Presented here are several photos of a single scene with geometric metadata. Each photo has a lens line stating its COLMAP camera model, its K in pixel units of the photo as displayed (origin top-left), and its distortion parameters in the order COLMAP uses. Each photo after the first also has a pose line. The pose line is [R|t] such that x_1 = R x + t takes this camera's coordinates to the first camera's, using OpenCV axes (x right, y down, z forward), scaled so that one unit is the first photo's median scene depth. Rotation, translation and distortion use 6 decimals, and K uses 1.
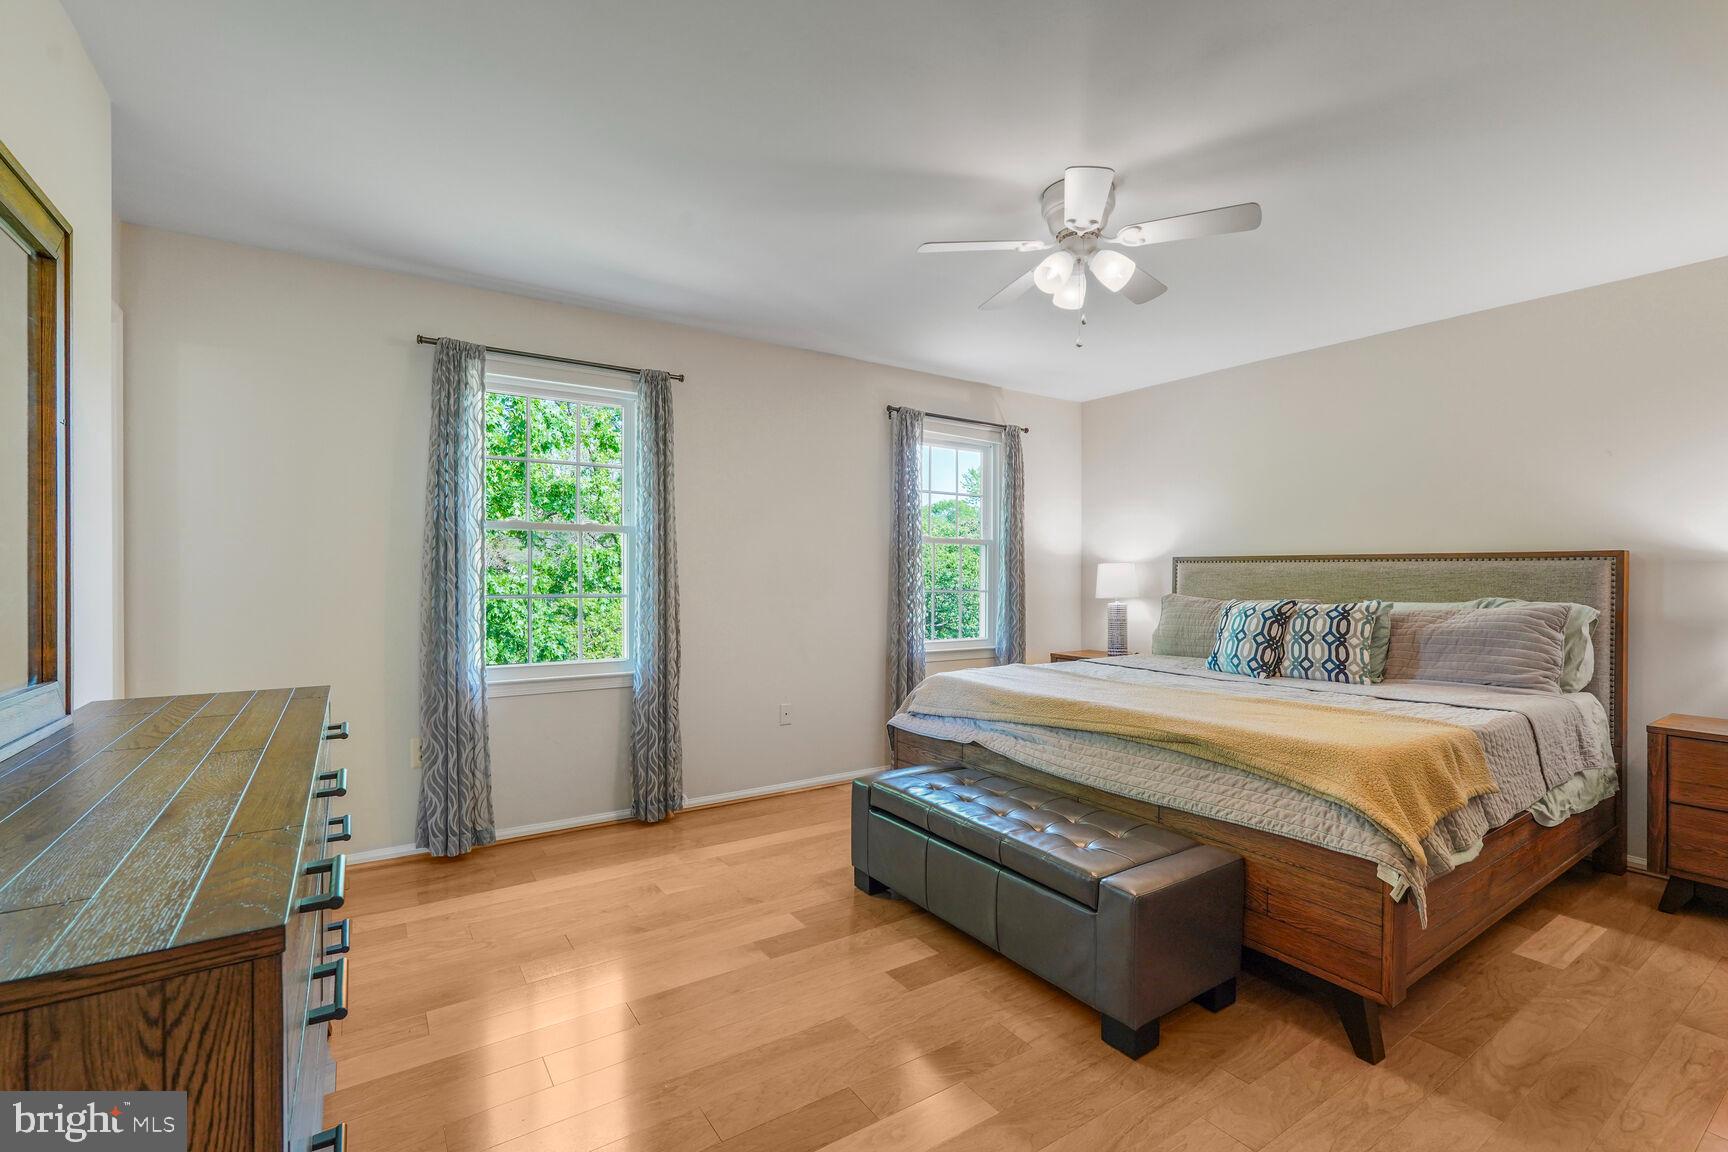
lens RADIAL K [[760.0, 0, 864.0], [0, 760.0, 576.0], [0, 0, 1]] dist [-0.001926, 0.000140]
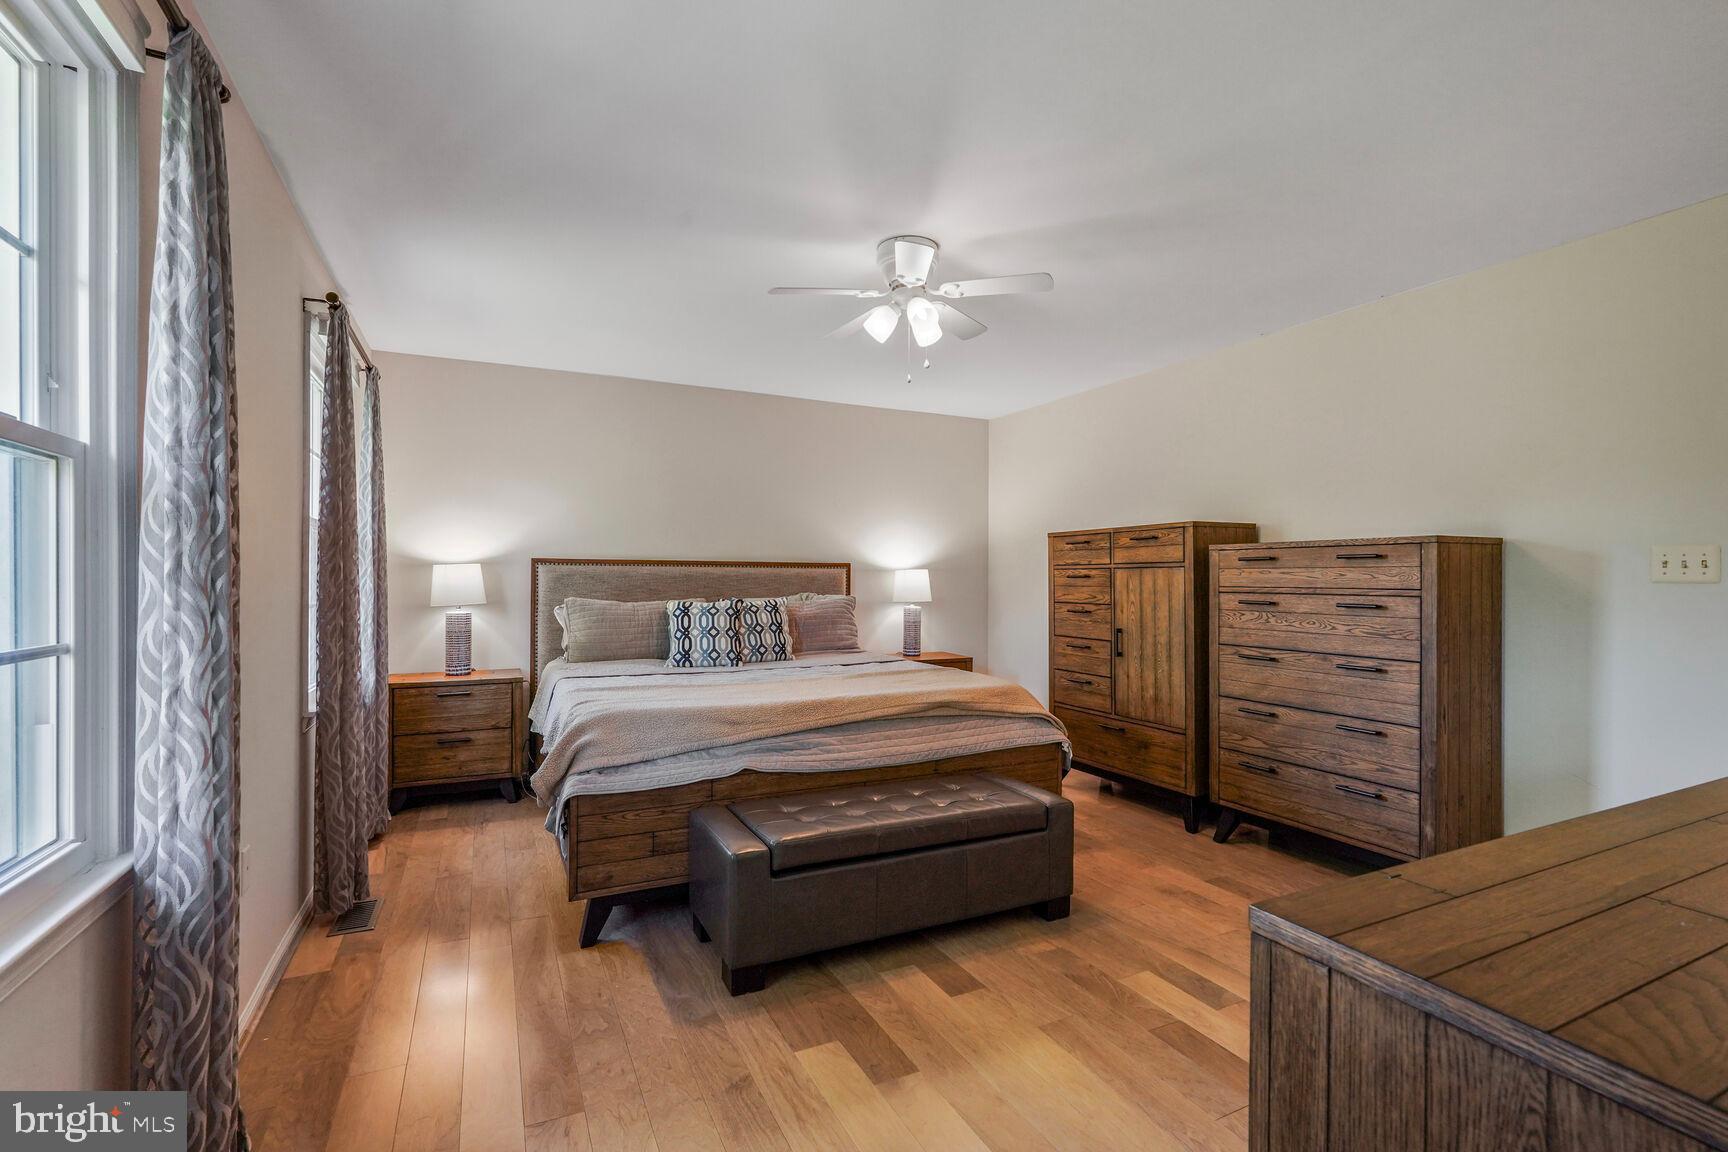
lens RADIAL K [[768.3, 0, 864.0], [0, 768.3, 576.0], [0, 0, 1]] dist [-0.000985, 0.000000]
pose [[0.141867, -0.000838, 0.989885, -0.729868], [-0.001939, 0.999997, 0.001124, -0.007674], [-0.989884, -0.002079, 0.141865, 0.750524]]
